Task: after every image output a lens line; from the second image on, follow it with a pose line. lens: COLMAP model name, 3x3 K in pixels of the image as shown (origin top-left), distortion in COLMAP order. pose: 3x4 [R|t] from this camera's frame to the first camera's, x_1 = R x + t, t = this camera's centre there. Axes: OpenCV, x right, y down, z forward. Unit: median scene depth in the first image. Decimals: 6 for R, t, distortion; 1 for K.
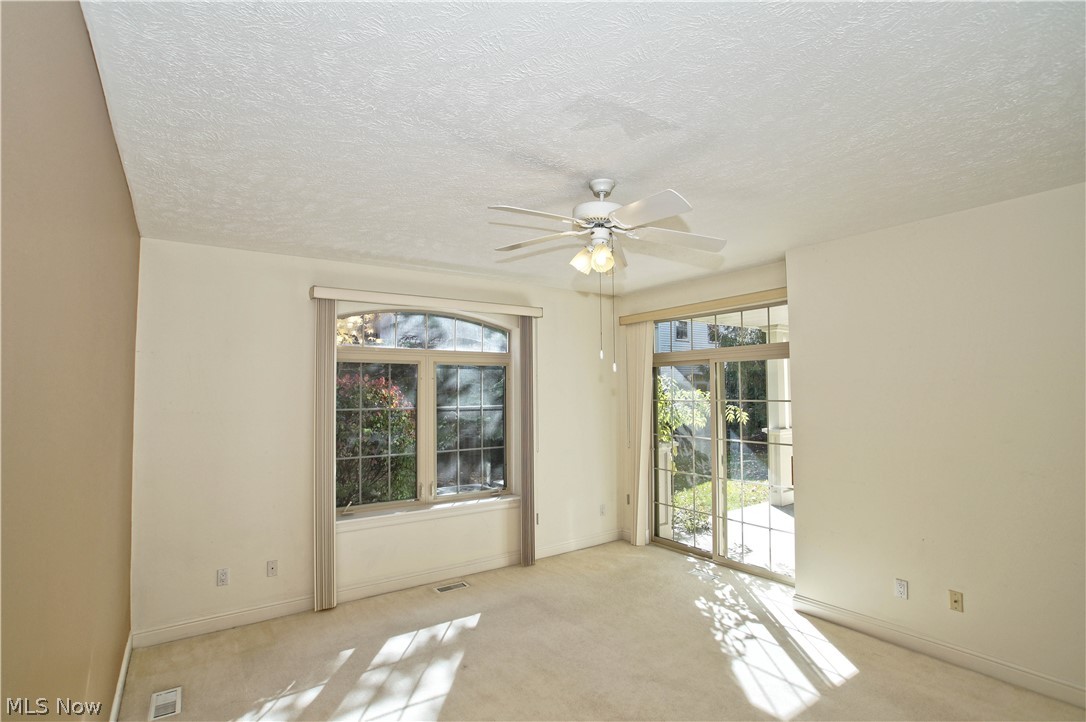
lens RADIAL K [[520.6, 0, 542.2], [0, 520.6, 370.7], [0, 0, 1]] dist [-0.059998, 0.020843]
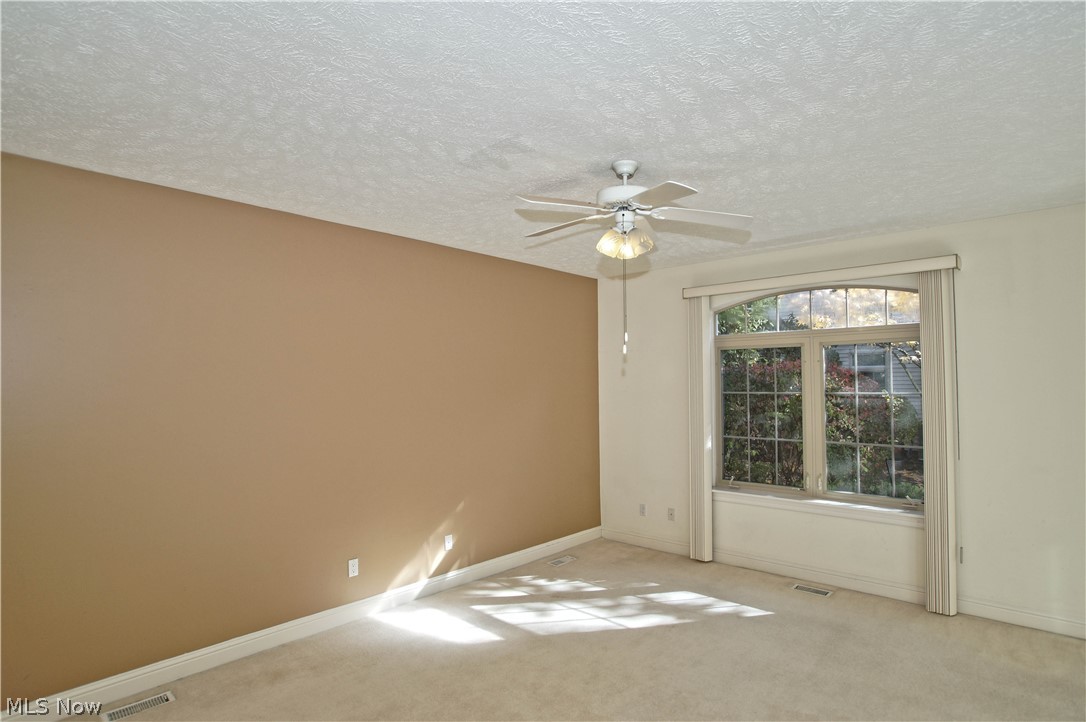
lens RADIAL K [[520.6, 0, 542.2], [0, 520.6, 370.7], [0, 0, 1]] dist [-0.059998, 0.020843]
pose [[0.254603, -0.018175, -0.966875, 0.601508], [0.034923, 0.999344, -0.009589, 0.026575], [0.966415, -0.031325, 0.255070, 0.337252]]
